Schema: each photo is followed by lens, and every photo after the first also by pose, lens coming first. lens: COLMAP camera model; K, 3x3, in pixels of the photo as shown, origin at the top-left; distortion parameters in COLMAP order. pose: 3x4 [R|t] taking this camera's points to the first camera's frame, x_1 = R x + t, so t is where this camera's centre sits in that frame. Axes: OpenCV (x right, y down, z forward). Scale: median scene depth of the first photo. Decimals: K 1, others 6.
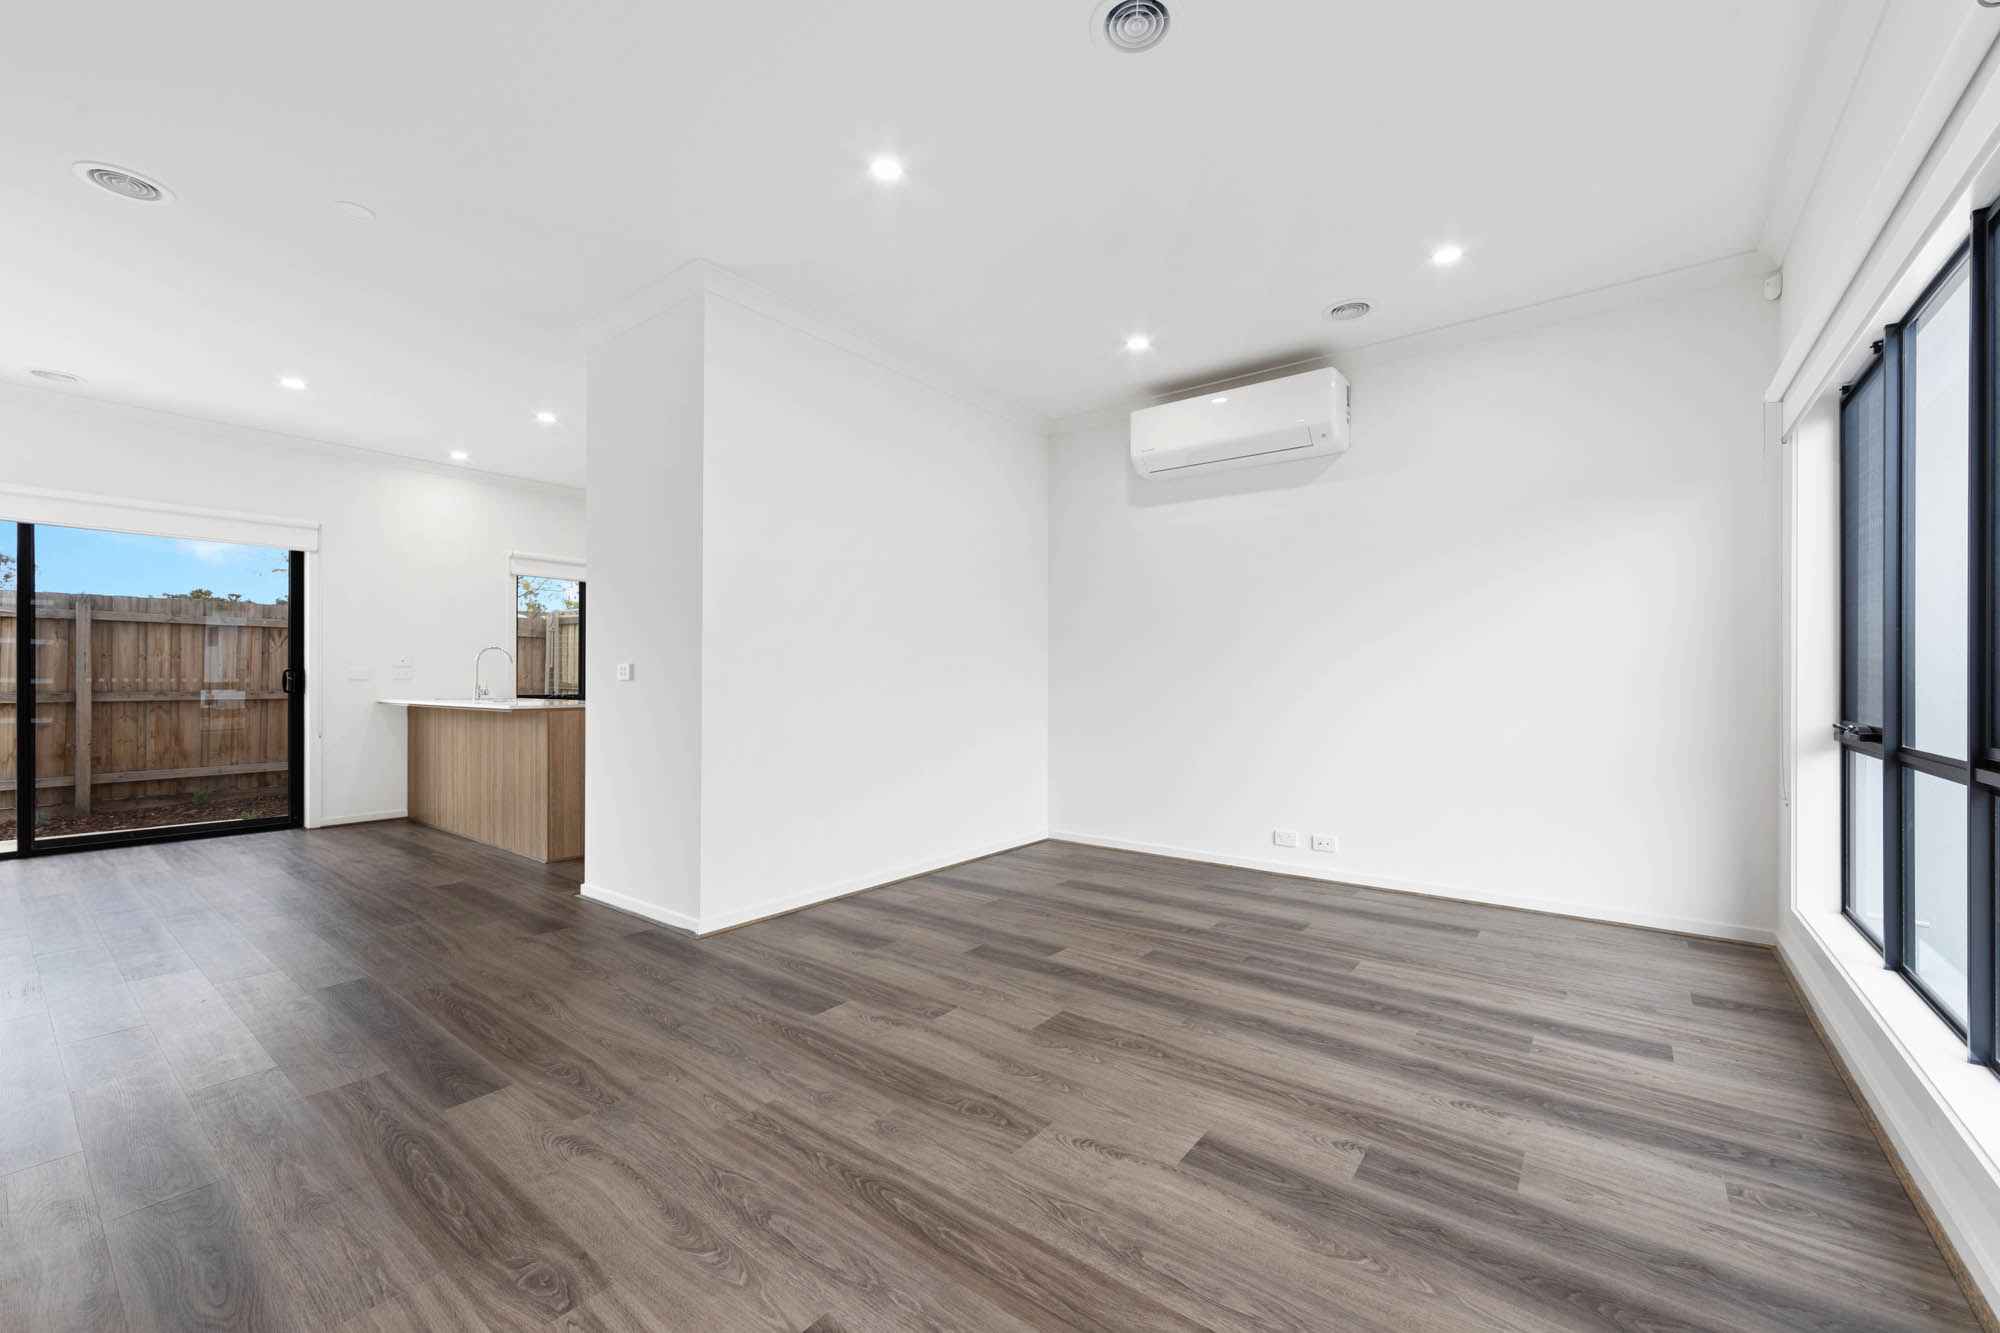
lens RADIAL K [[799.6, 0, 999.4], [0, 799.6, 678.5], [0, 0, 1]] dist [0.007183, 0.000334]
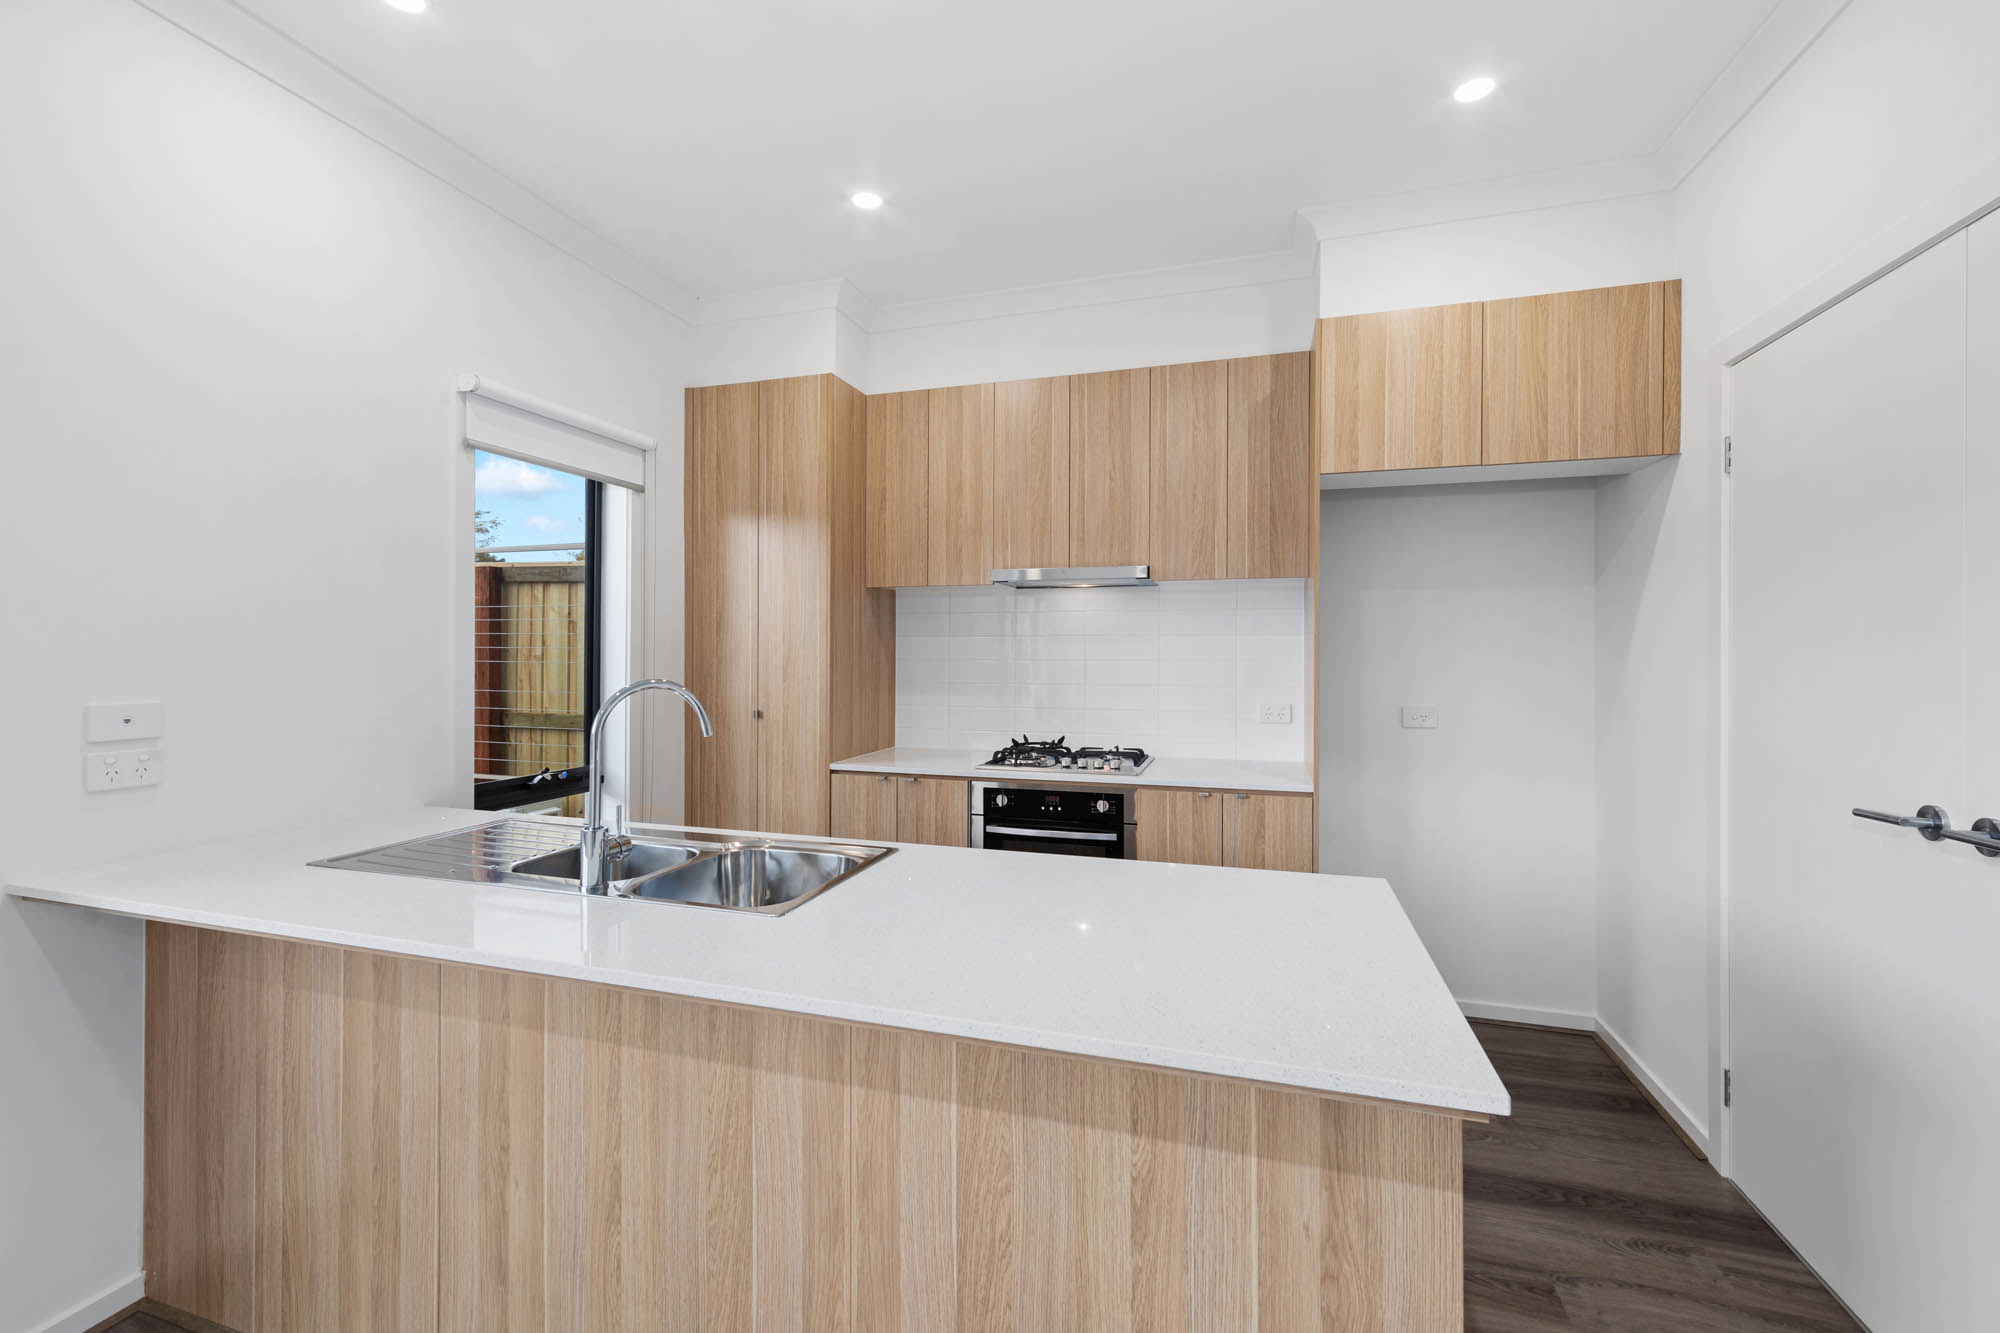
lens RADIAL K [[832.9, 0, 993.0], [0, 832.9, 648.9], [0, 0, 1]] dist [0.003678, 0.000337]
pose [[0.937912, -0.001171, 0.346872, -0.490848], [0.002830, 0.999987, -0.004277, -0.037634], [-0.346863, 0.004993, 0.937903, 0.551366]]
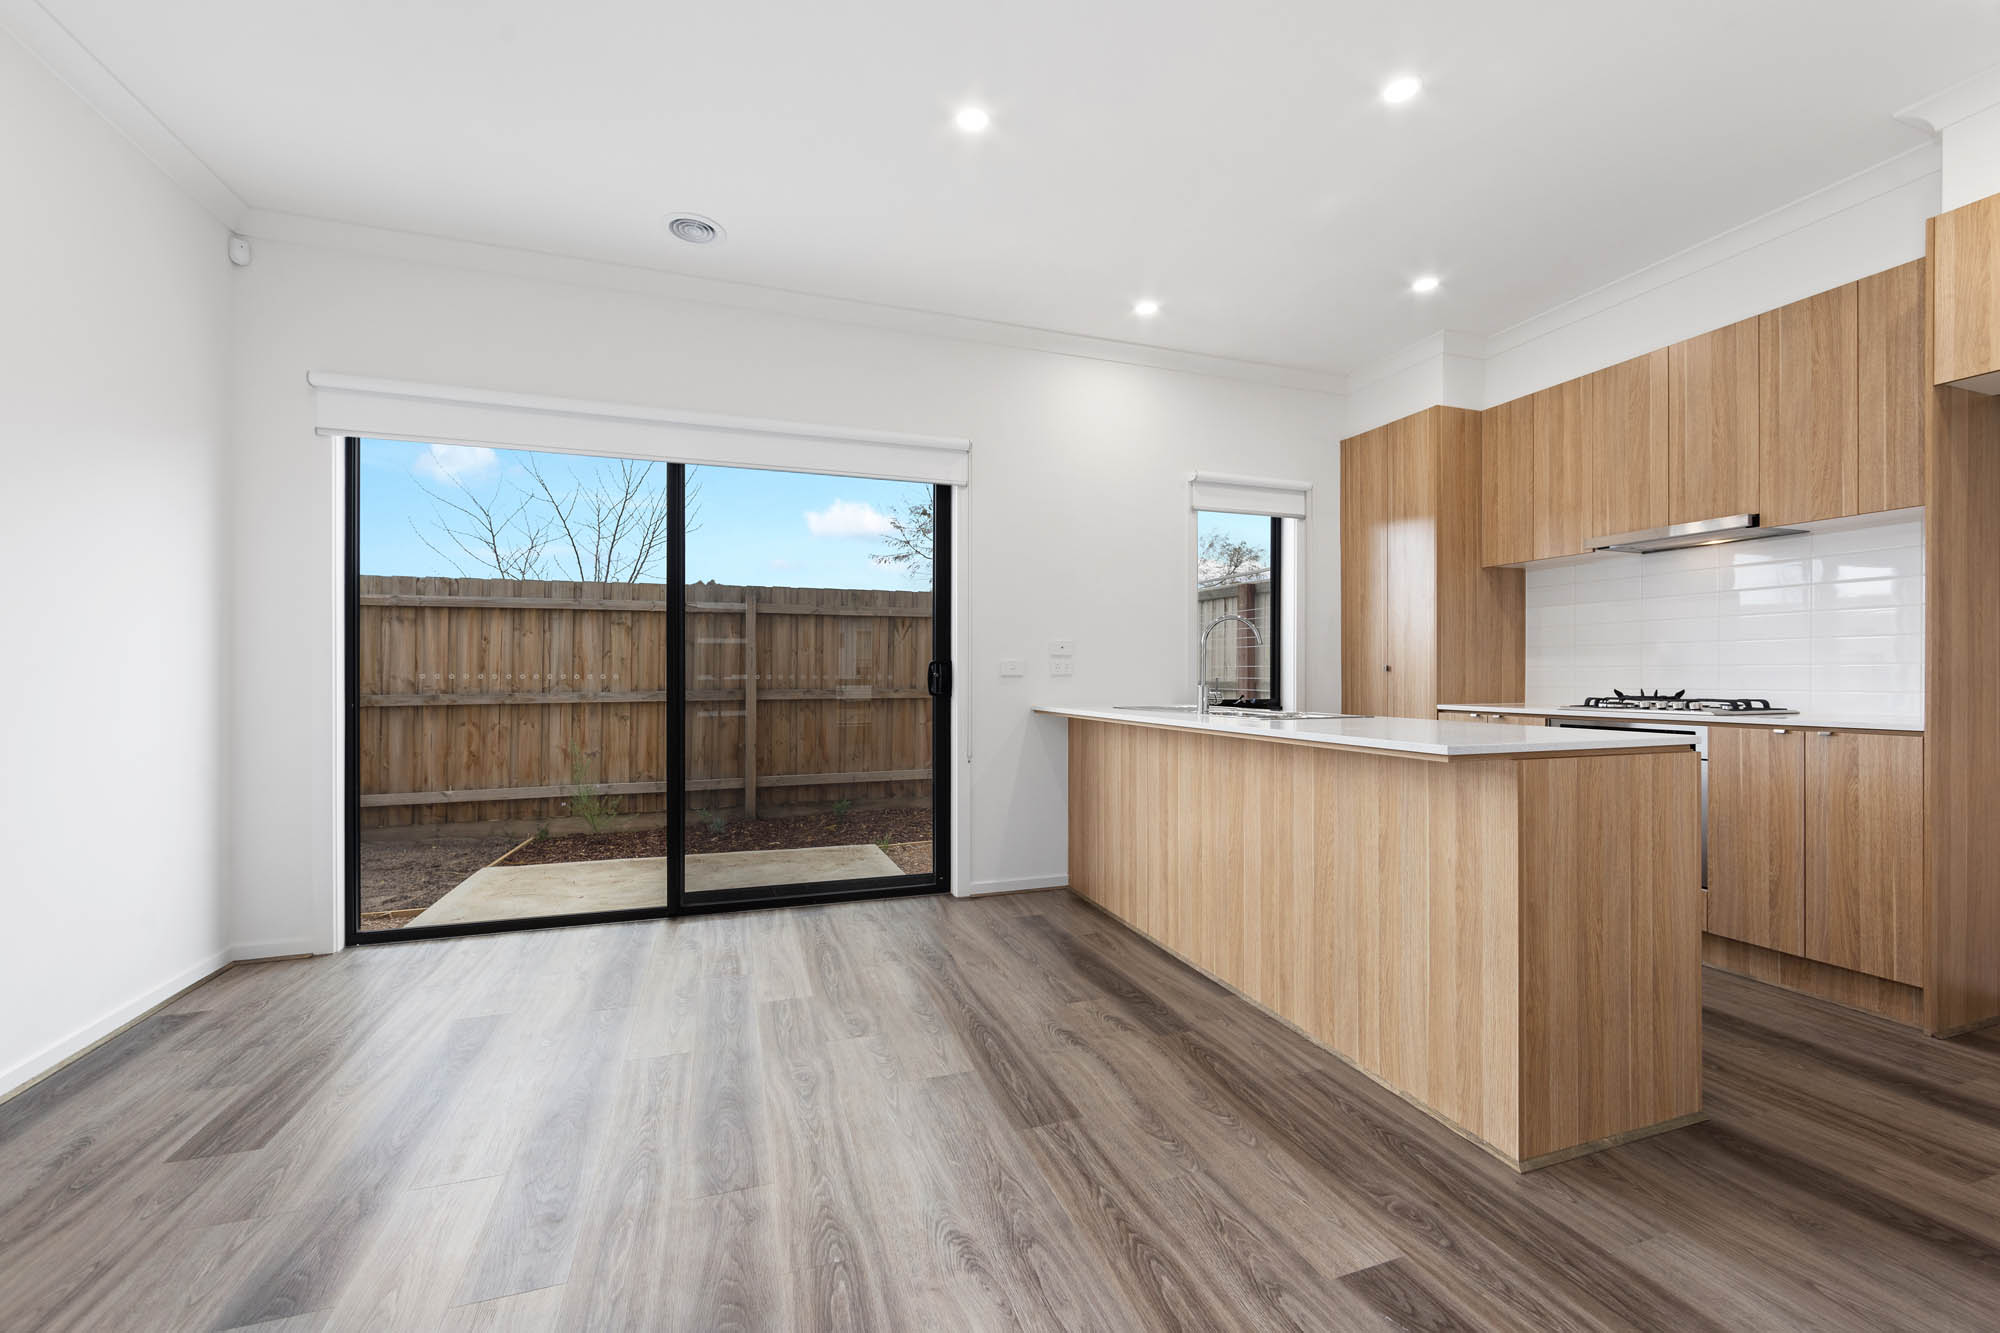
lens RADIAL K [[799.6, 0, 1002.2], [0, 799.6, 669.4], [0, 0, 1]] dist [0.007183, 0.000334]
pose [[0.838309, -0.004939, -0.545173, -0.368606], [-0.000020, 0.999959, -0.009089, 0.001886], [0.545195, 0.007630, 0.838274, 0.366932]]
